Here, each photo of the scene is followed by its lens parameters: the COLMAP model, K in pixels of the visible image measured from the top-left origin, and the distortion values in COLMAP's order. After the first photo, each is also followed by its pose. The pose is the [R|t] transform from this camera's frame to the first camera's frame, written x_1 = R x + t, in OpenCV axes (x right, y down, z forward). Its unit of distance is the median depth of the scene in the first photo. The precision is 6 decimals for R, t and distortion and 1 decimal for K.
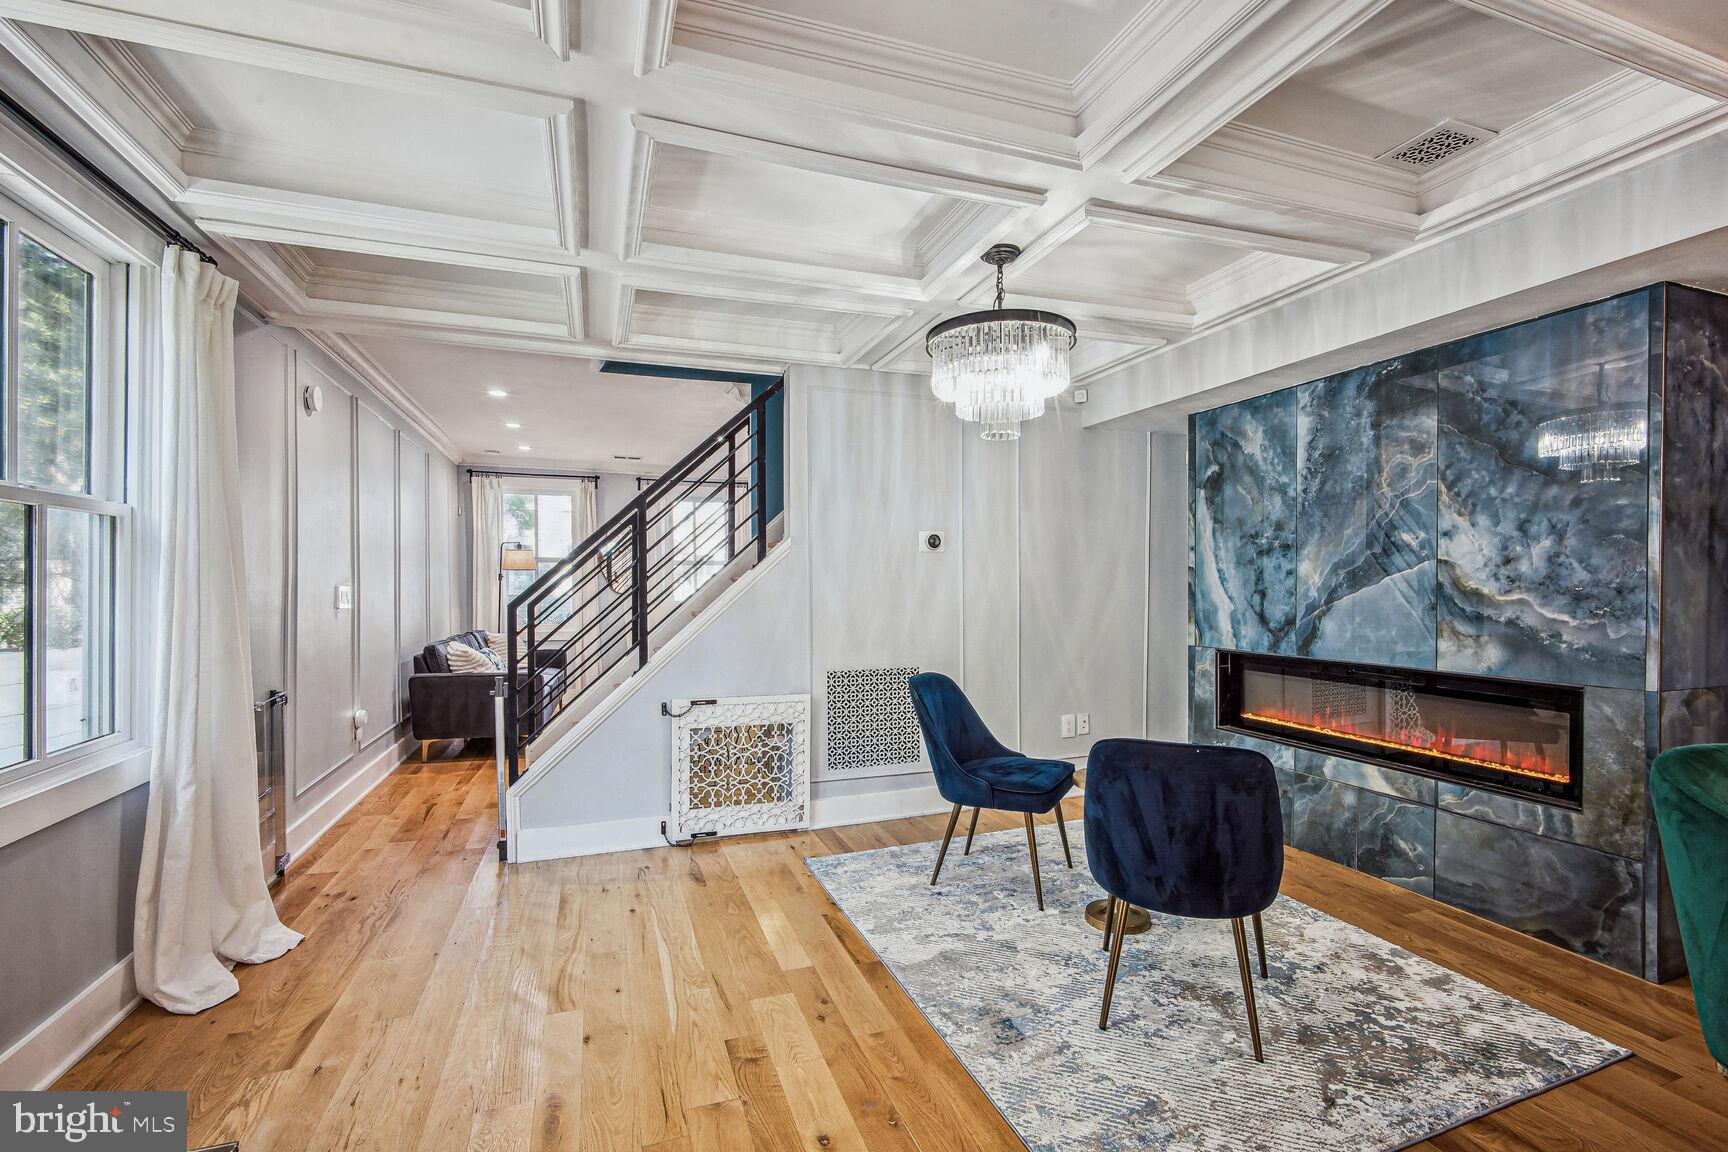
lens RADIAL K [[764.1, 0, 865.9], [0, 764.1, 589.2], [0, 0, 1]] dist [-0.001953, 0.000071]
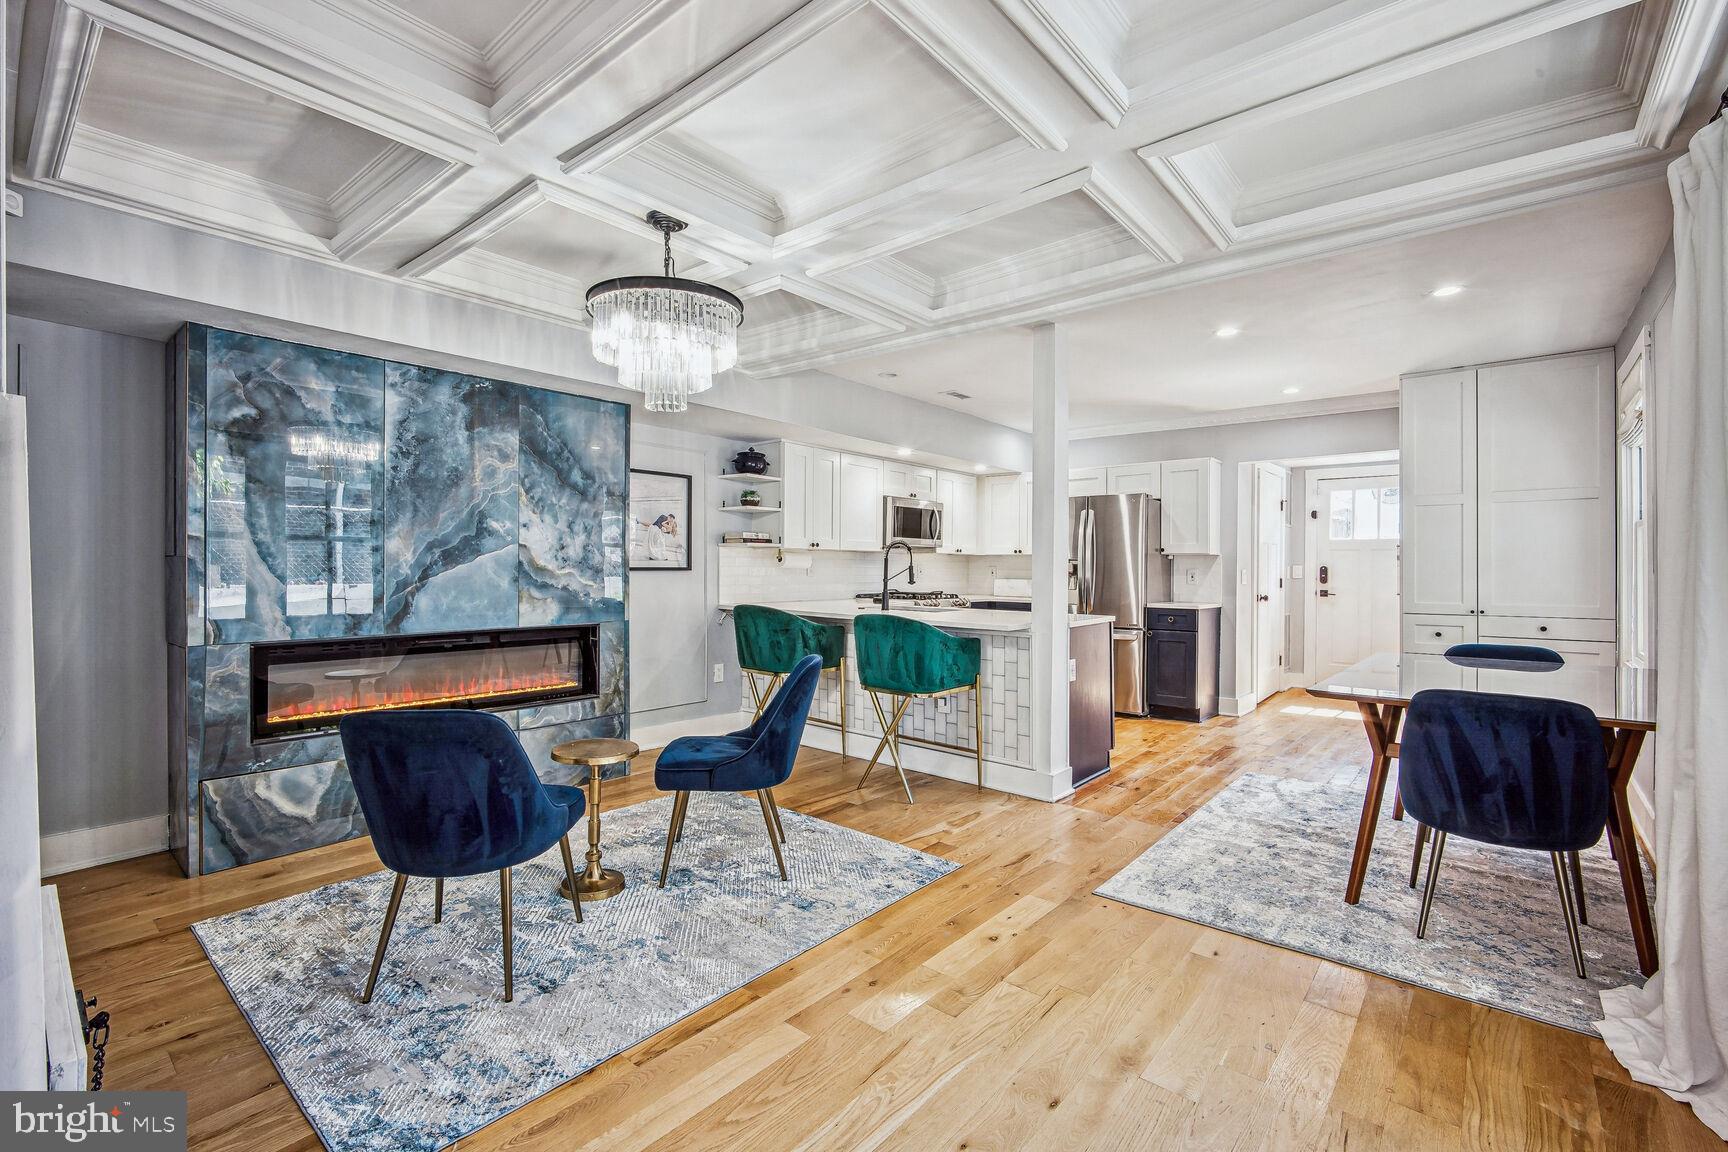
lens RADIAL K [[758.1, 0, 862.6], [0, 758.1, 578.6], [0, 0, 1]] dist [-0.018724, 0.007543]
pose [[-0.499679, -0.013104, 0.866112, -0.599917], [0.003129, 0.999852, 0.016933, 0.000995], [-0.866205, 0.011172, -0.499564, 0.979877]]
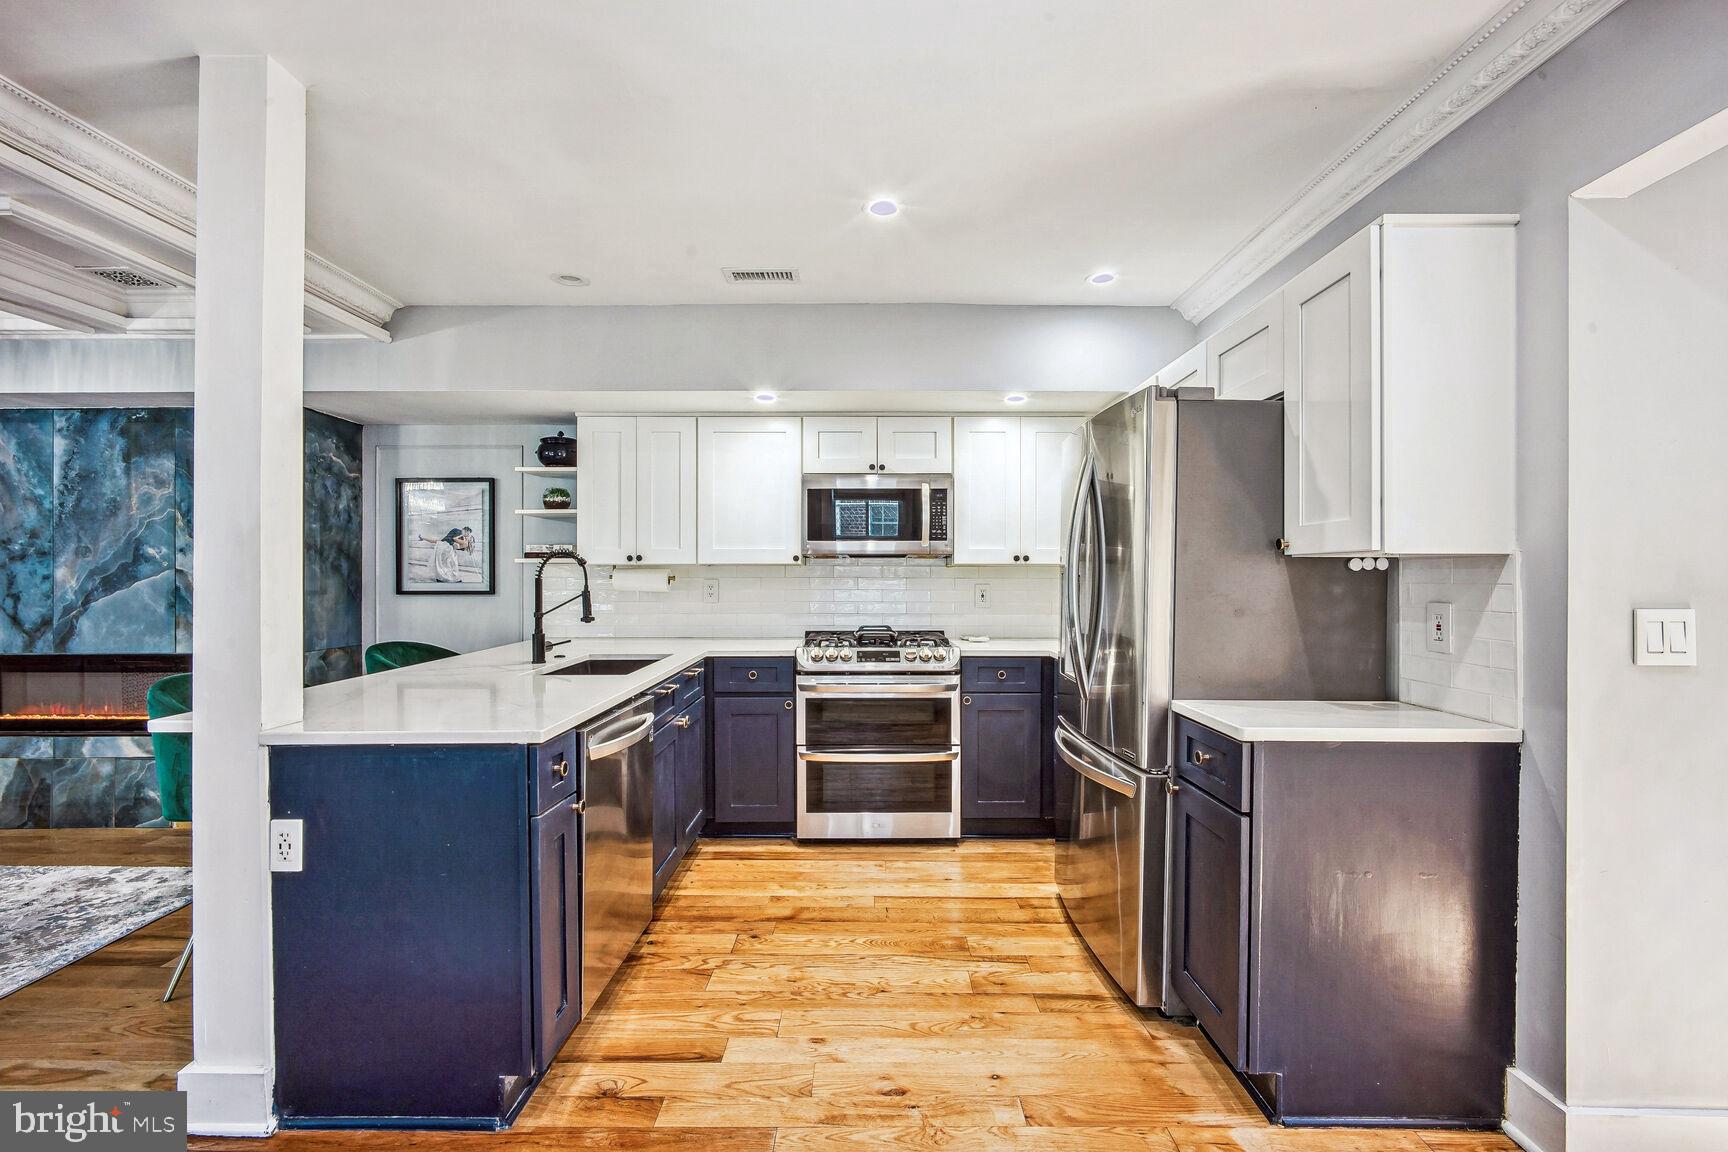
lens RADIAL K [[758.1, 0, 862.6], [0, 758.1, 578.6], [0, 0, 1]] dist [-0.018724, 0.007543]
pose [[0.341490, 0.000565, 0.939885, -0.055787], [0.007742, 0.999964, -0.003414, -0.007818], [-0.939854, 0.008443, 0.341473, -0.482948]]
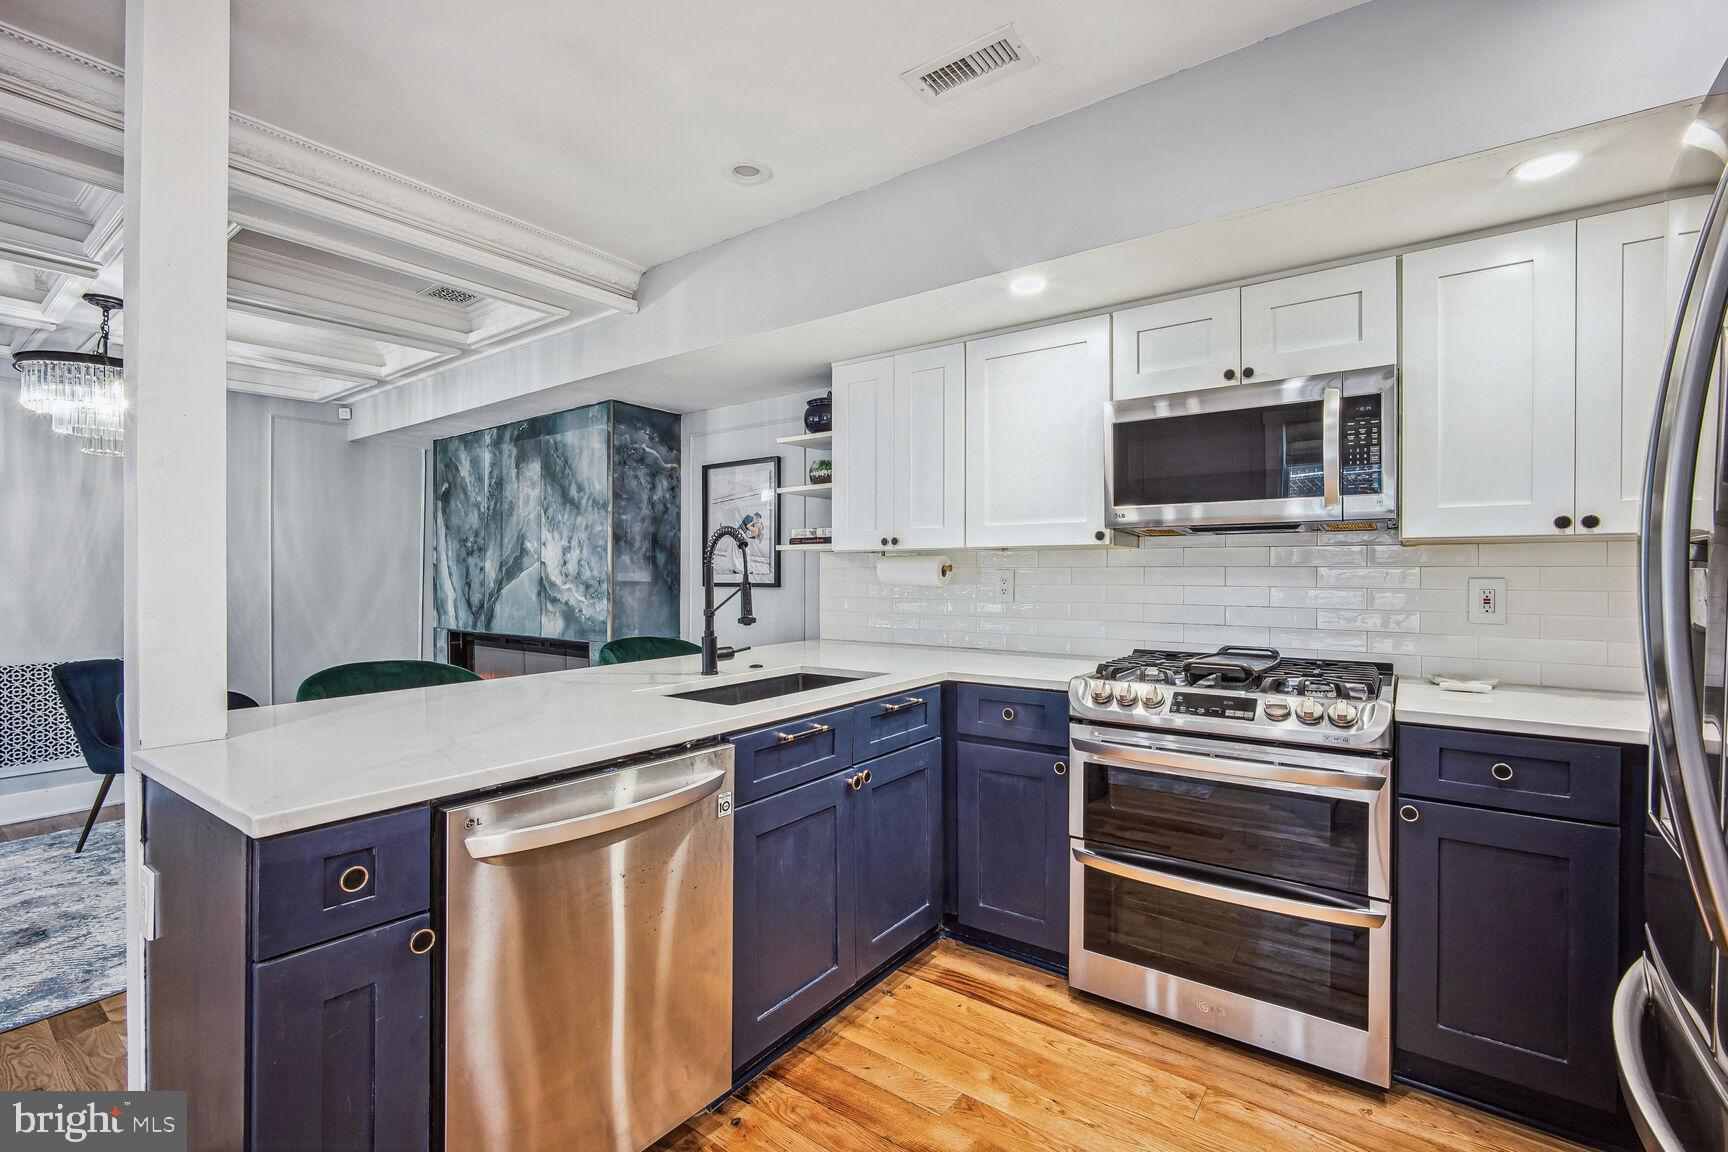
lens RADIAL K [[758.1, 0, 862.6], [0, 758.1, 578.6], [0, 0, 1]] dist [-0.018724, 0.007543]
pose [[0.830329, 0.000846, 0.557273, 0.389466], [0.001389, 0.999993, -0.003588, 0.000615], [-0.557272, 0.003753, 0.830321, -0.476314]]
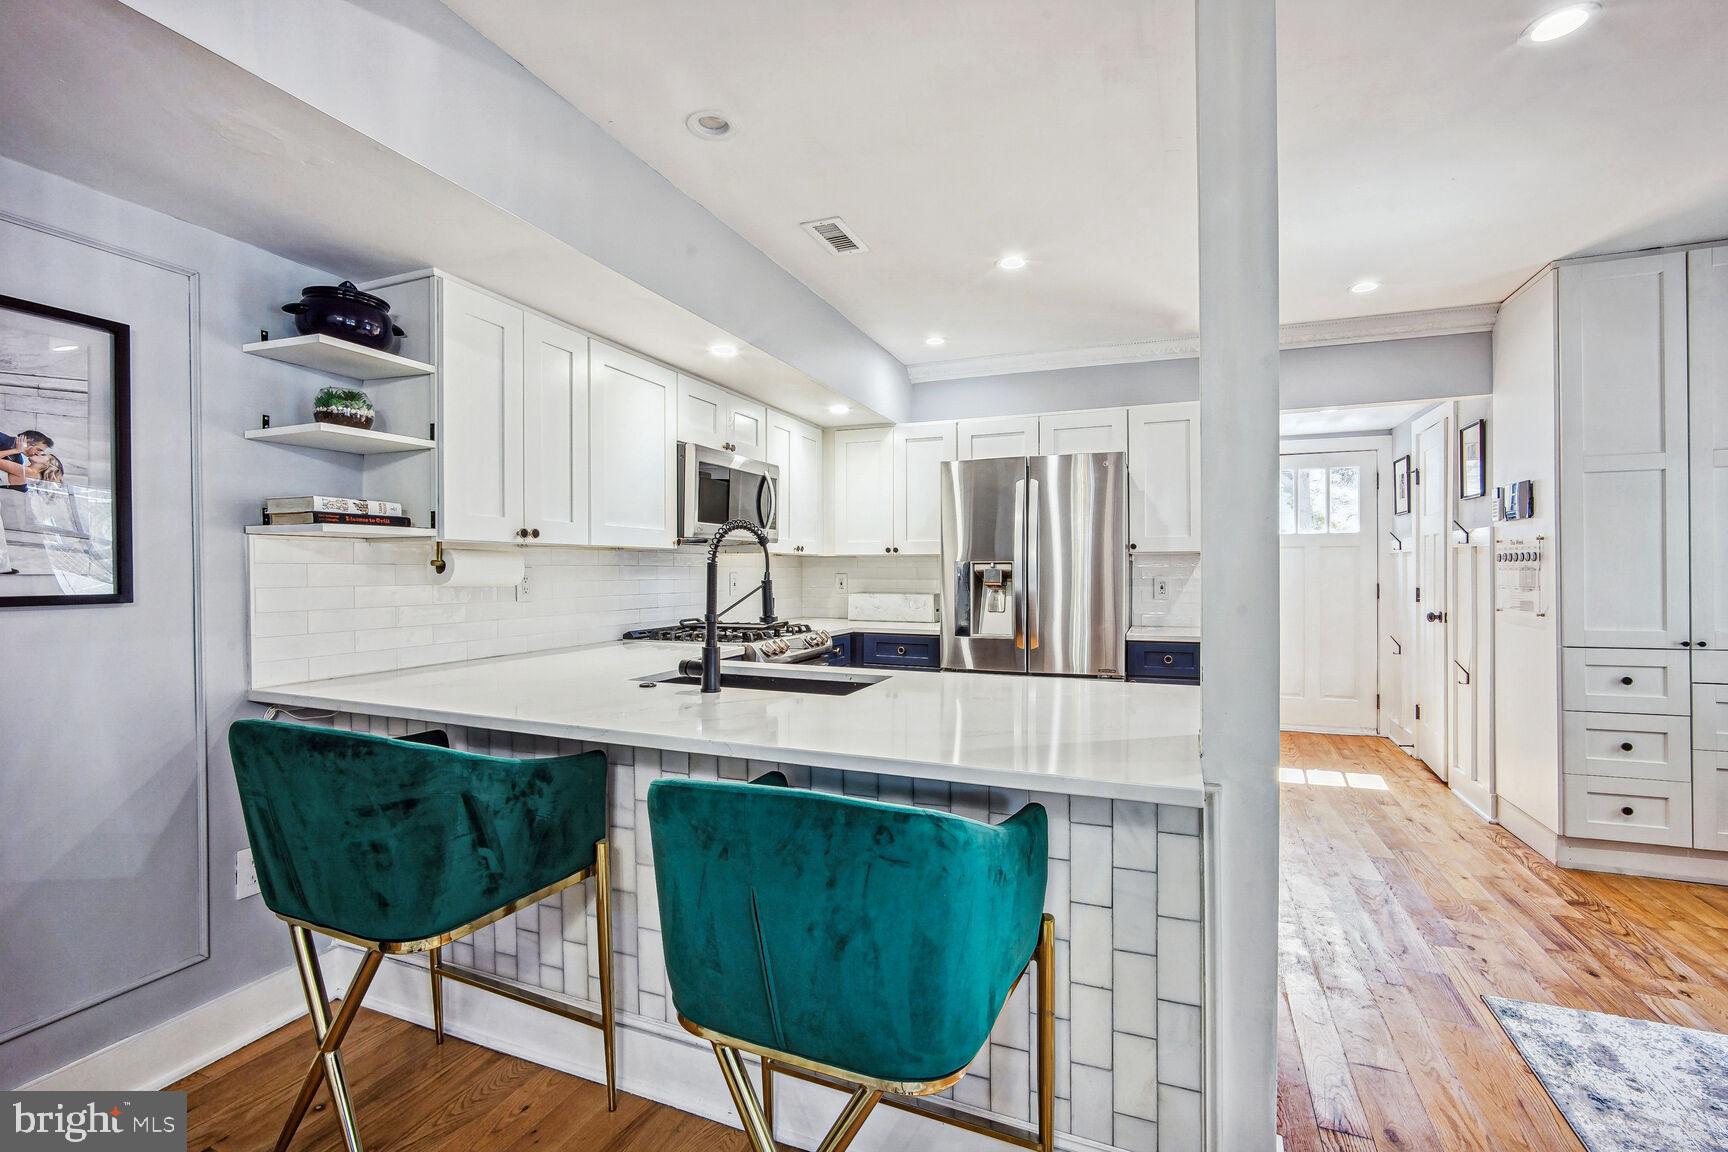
lens RADIAL K [[759.7, 0, 869.1], [0, 759.7, 570.1], [0, 0, 1]] dist [-0.017076, 0.007934]
pose [[-0.749906, 0.004766, 0.661527, 0.174188], [0.011361, 0.999919, 0.005675, -0.010229], [-0.661447, 0.011771, -0.749900, 0.565787]]
